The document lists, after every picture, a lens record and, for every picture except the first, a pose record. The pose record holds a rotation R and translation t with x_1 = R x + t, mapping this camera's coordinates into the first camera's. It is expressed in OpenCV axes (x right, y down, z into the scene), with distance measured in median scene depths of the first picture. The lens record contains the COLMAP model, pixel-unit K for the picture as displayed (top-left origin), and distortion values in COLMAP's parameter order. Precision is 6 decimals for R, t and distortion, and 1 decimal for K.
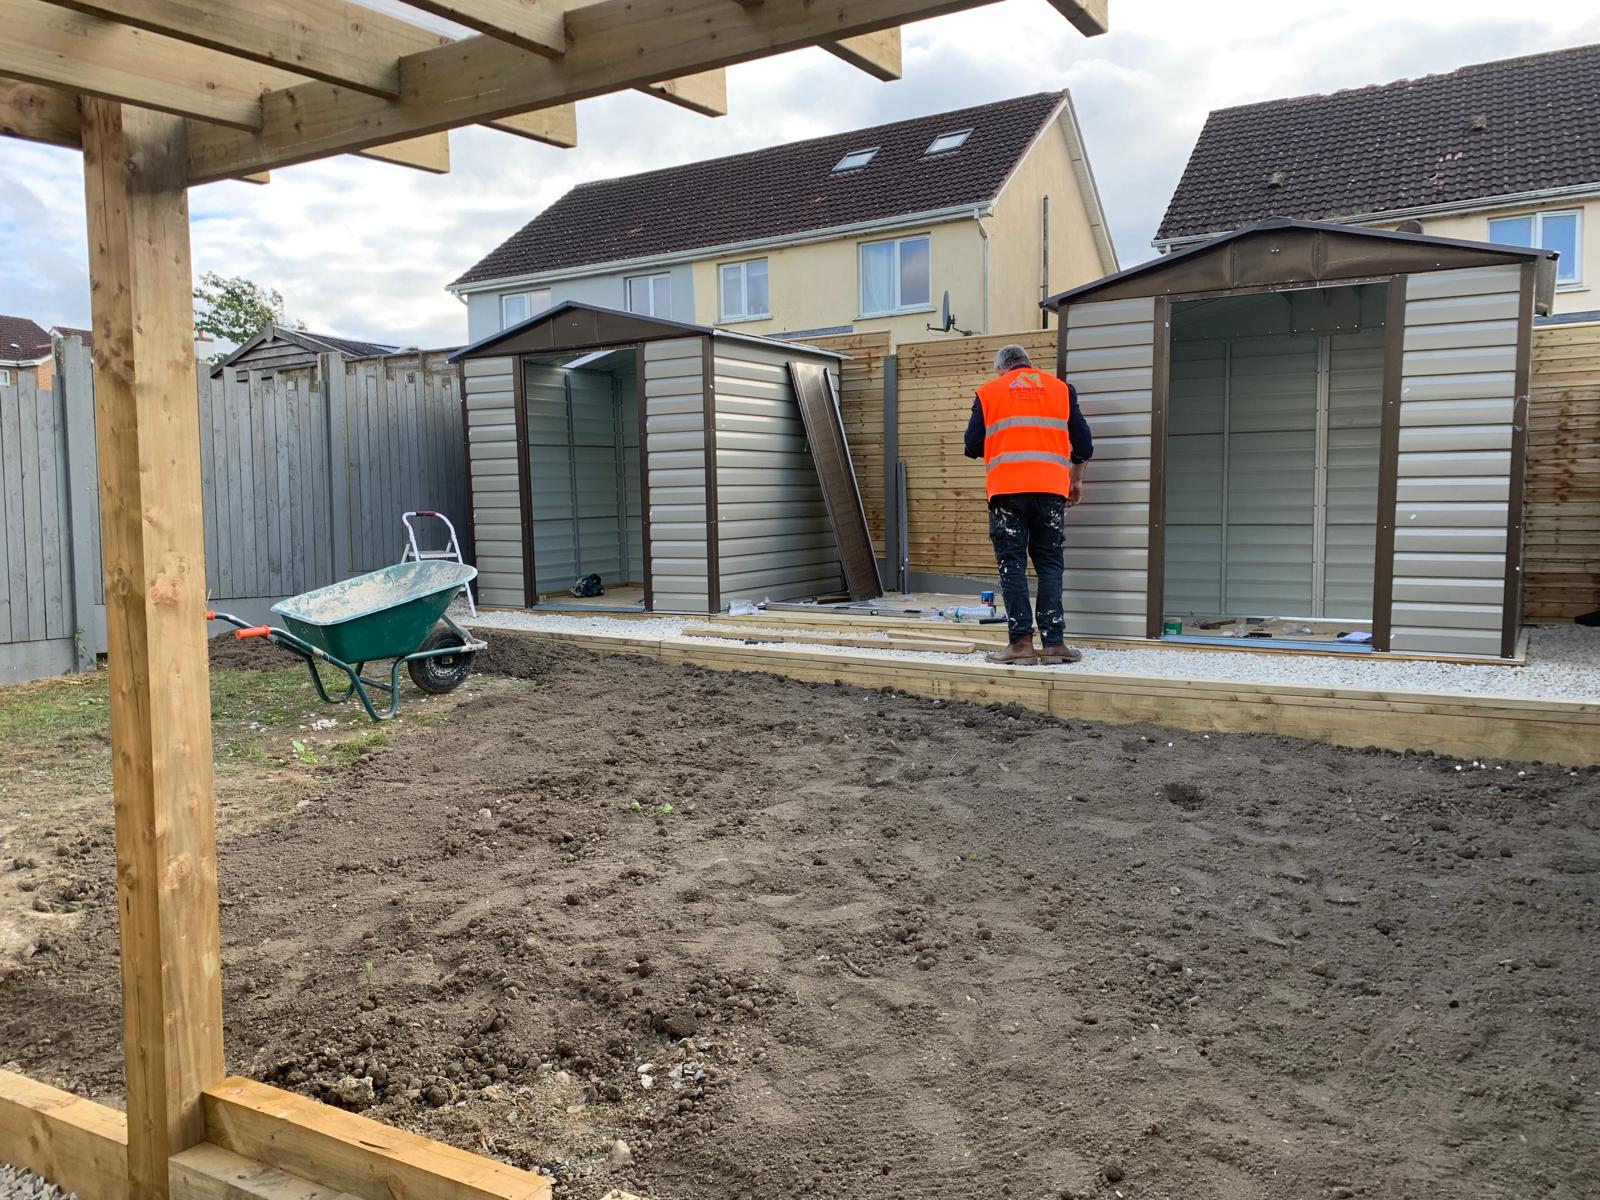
lens RADIAL K [[1223.6, 0, 786.4], [0, 1223.6, 593.0], [0, 0, 1]] dist [0.035392, -0.030981]
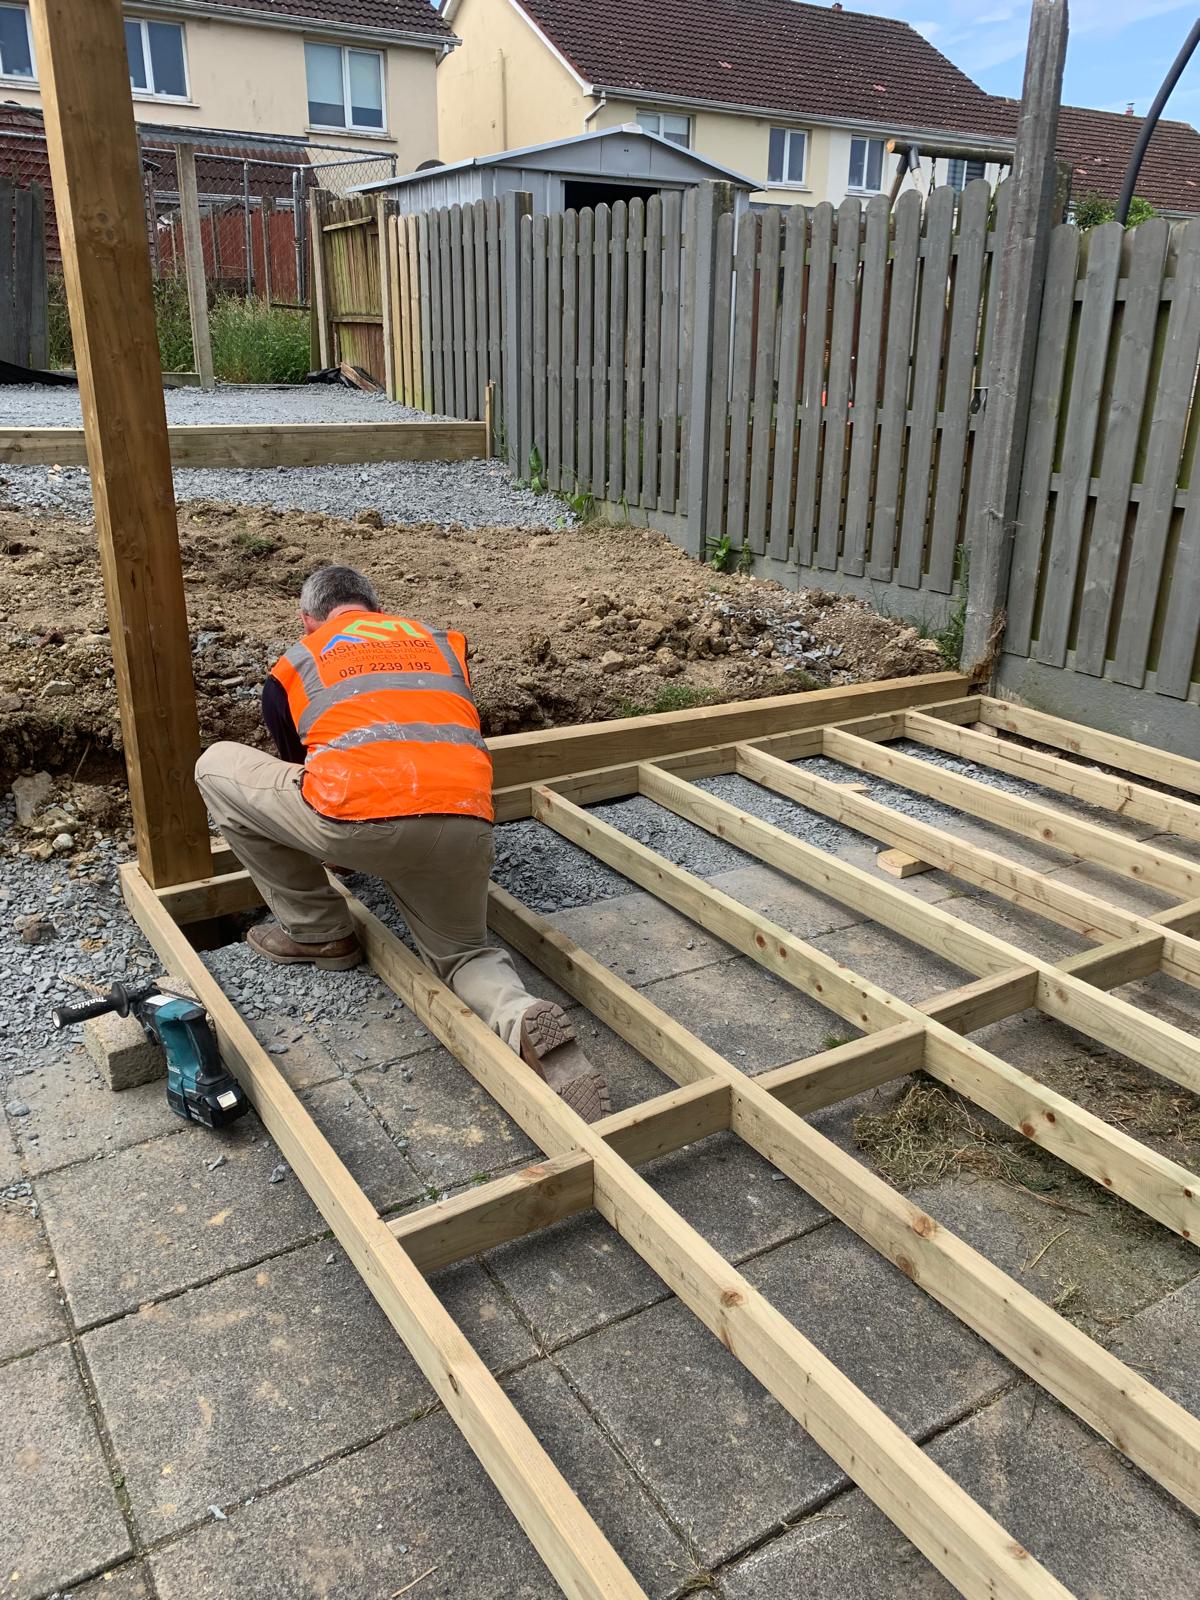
lens RADIAL K [[1223.6, 0, 589.8], [0, 1223.6, 772.3], [0, 0, 1]] dist [0.035392, -0.030981]
pose [[0.462391, -0.276222, 0.842554, -0.510004], [0.033626, 0.955017, 0.294638, 0.049100], [-0.886038, -0.107906, 0.450879, 0.081442]]
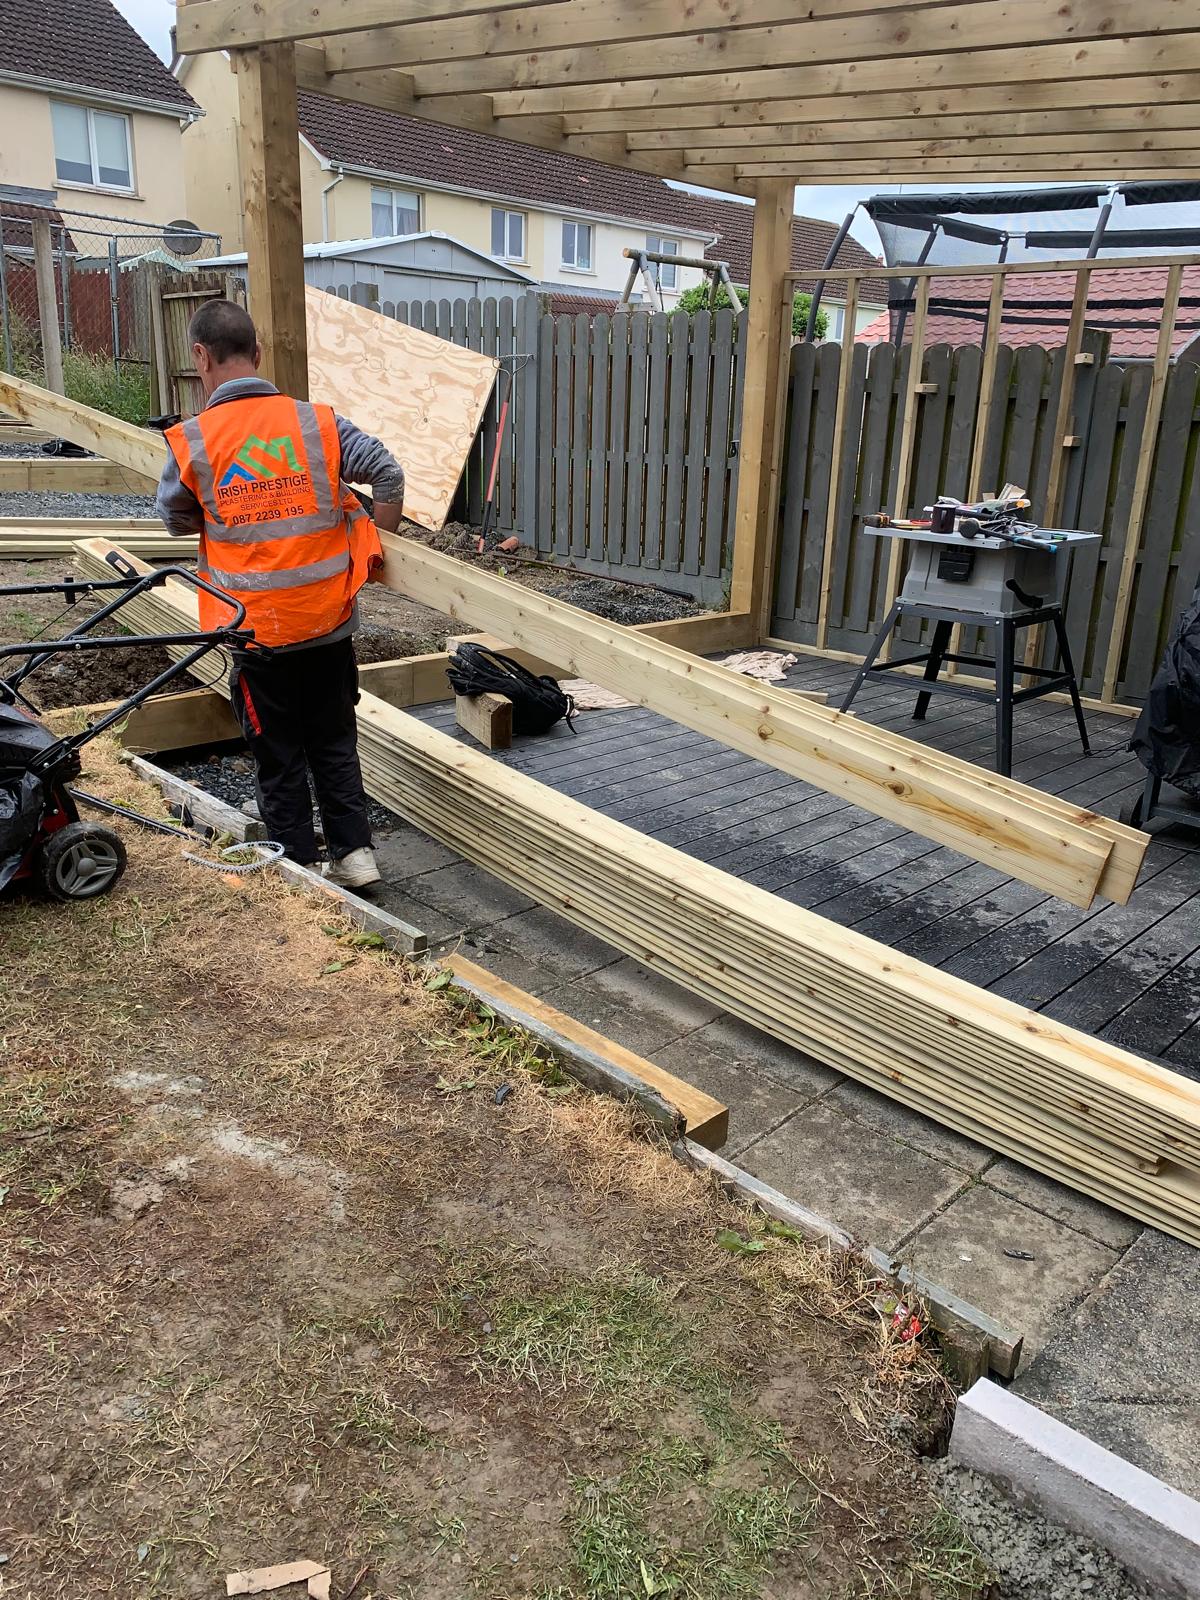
lens RADIAL K [[1223.6, 0, 614.3], [0, 1223.6, 783.3], [0, 0, 1]] dist [0.035392, -0.030981]
pose [[0.229311, -0.266259, 0.936228, -0.862088], [0.014939, 0.962708, 0.270131, 0.050211], [-0.973239, -0.047958, 0.224737, 0.068739]]
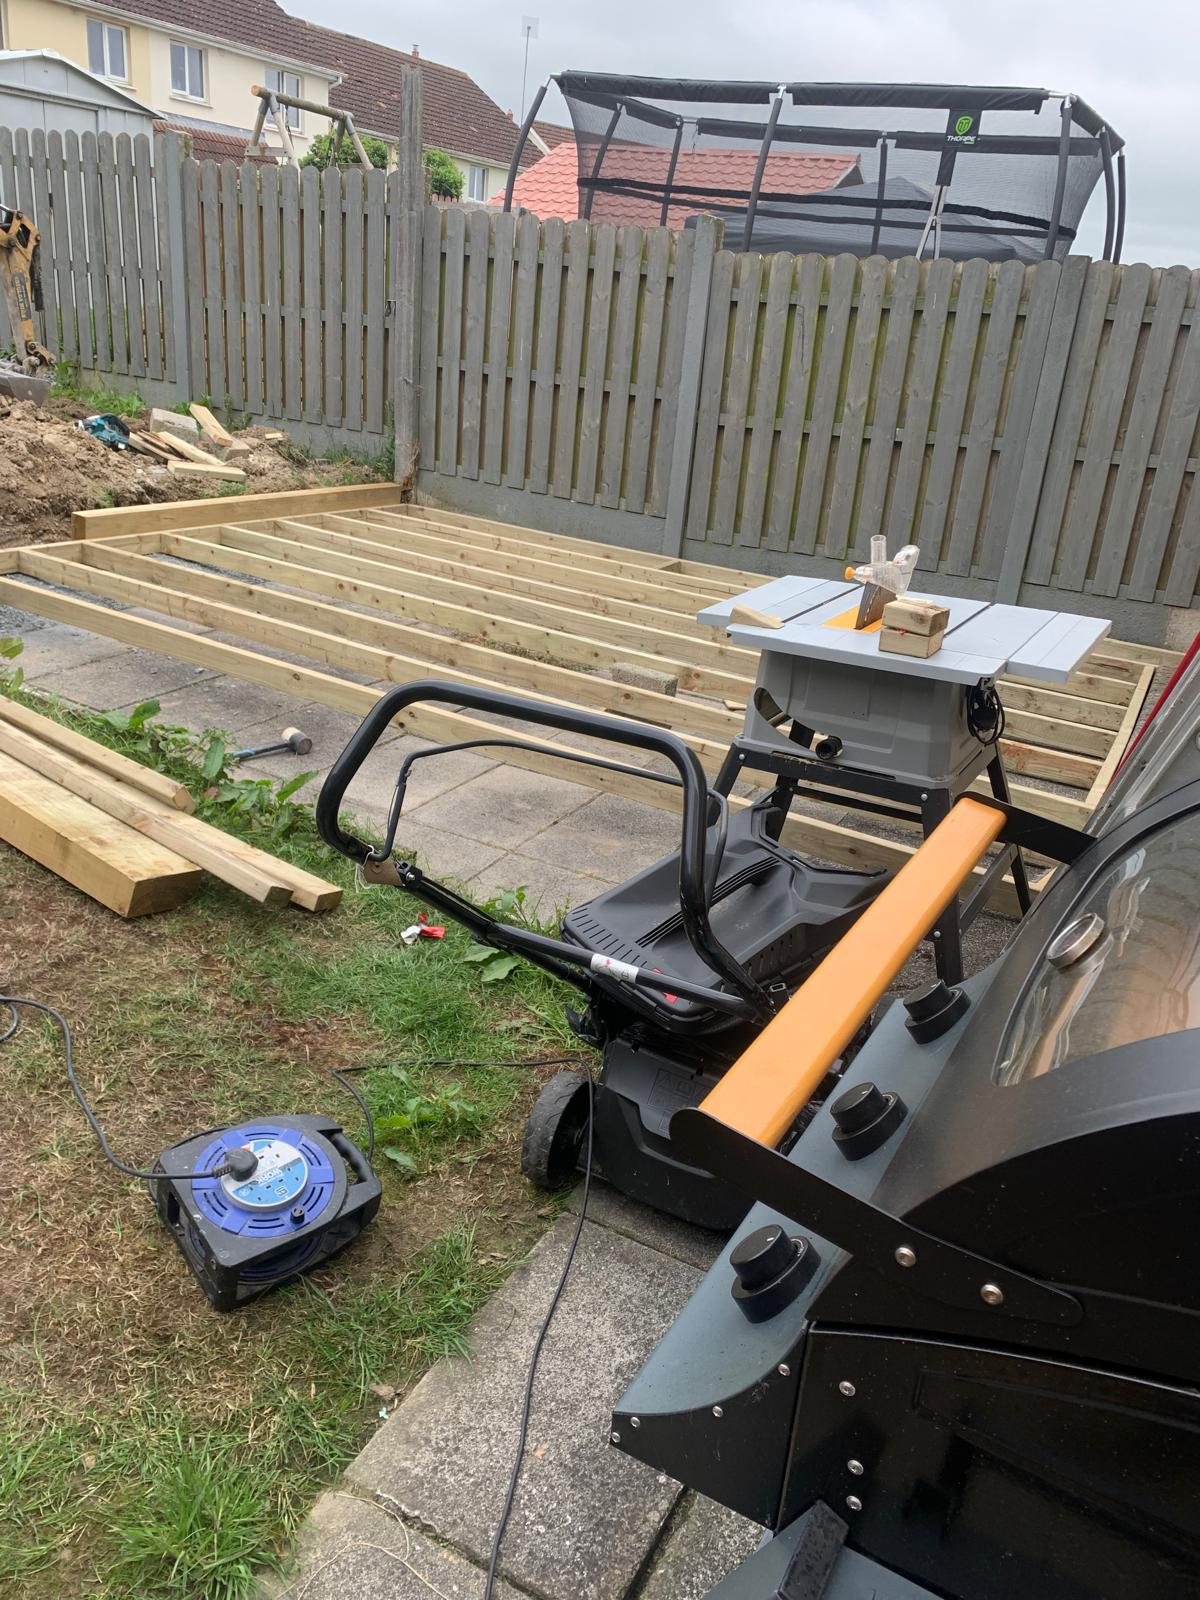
lens RADIAL K [[1223.6, 0, 605.3], [0, 1223.6, 775.2], [0, 0, 1]] dist [0.035392, -0.030981]
pose [[-0.042404, -0.359844, 0.932048, -0.959792], [-0.031880, 0.932900, 0.358723, 0.049035], [-0.998592, -0.014503, -0.051031, 0.077733]]
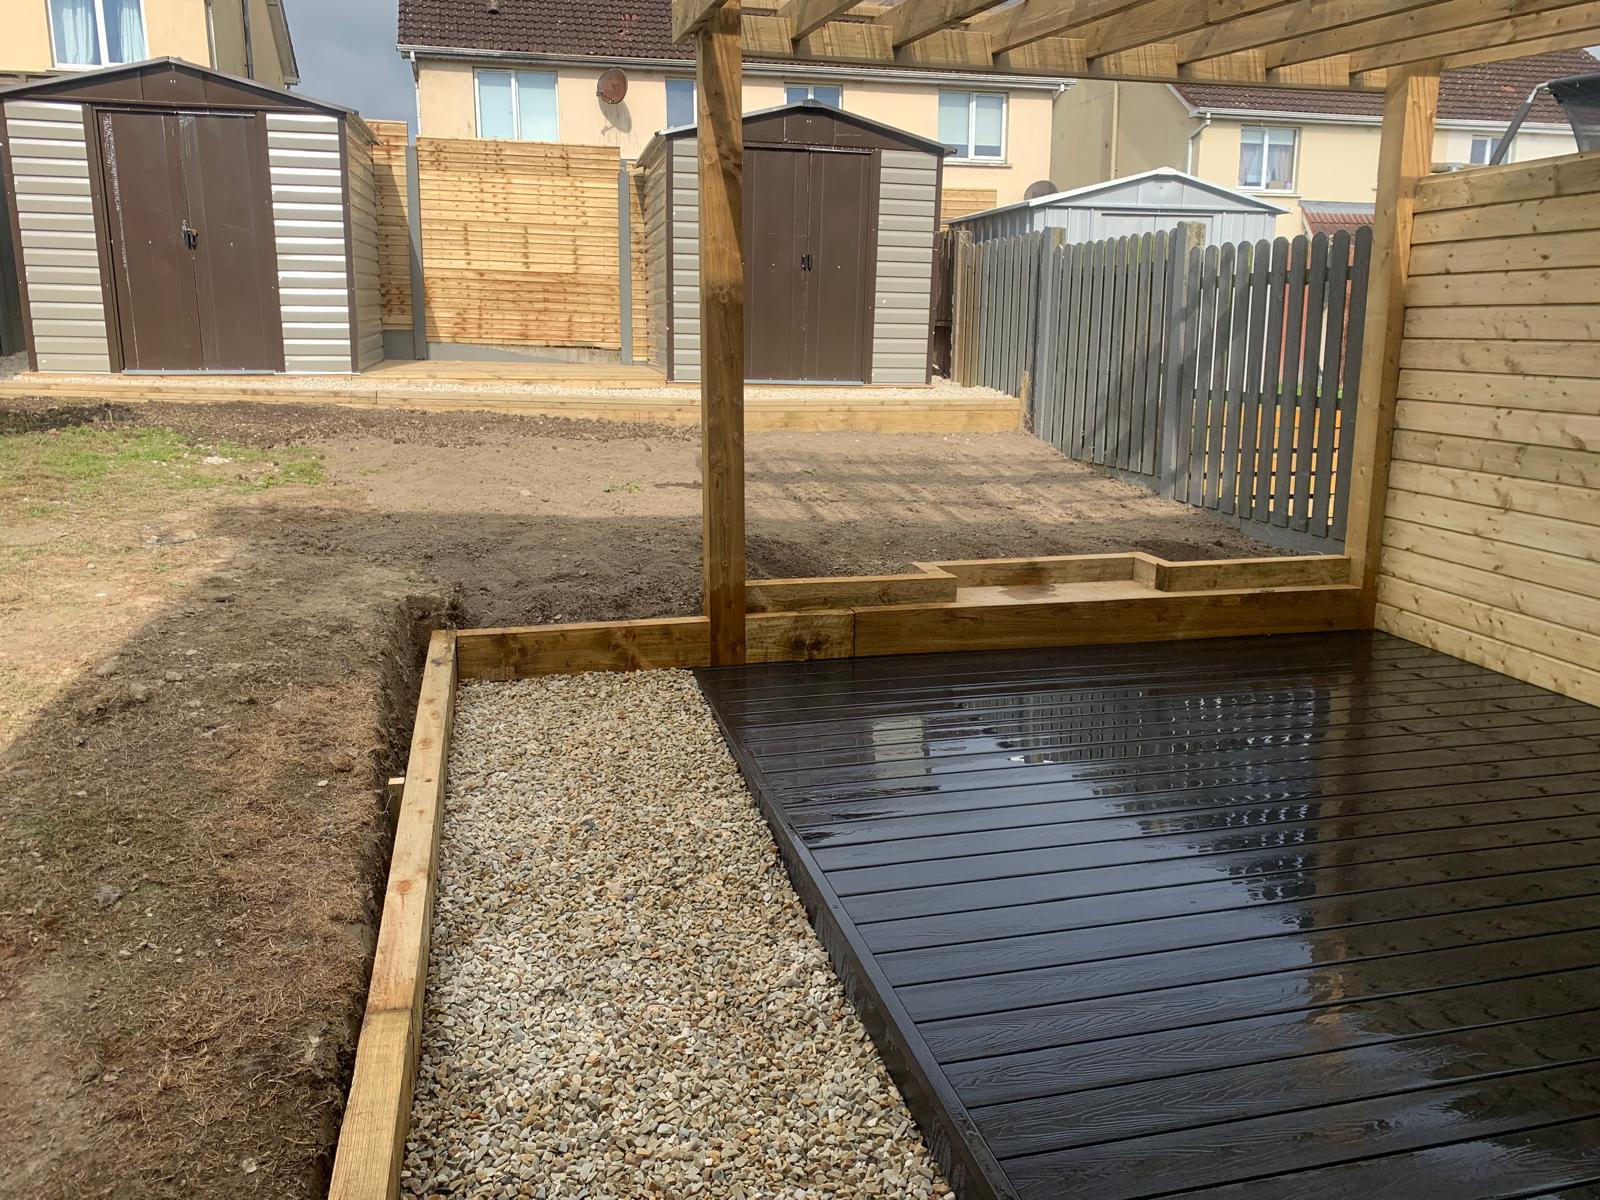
lens RADIAL K [[1223.6, 0, 802.2], [0, 1223.6, 573.1], [0, 0, 1]] dist [0.035392, -0.030981]
pose [[0.720776, -0.118731, 0.682924, -0.667679], [0.023684, 0.988864, 0.146924, 0.051265], [-0.692764, -0.089725, 0.715561, -0.134551]]
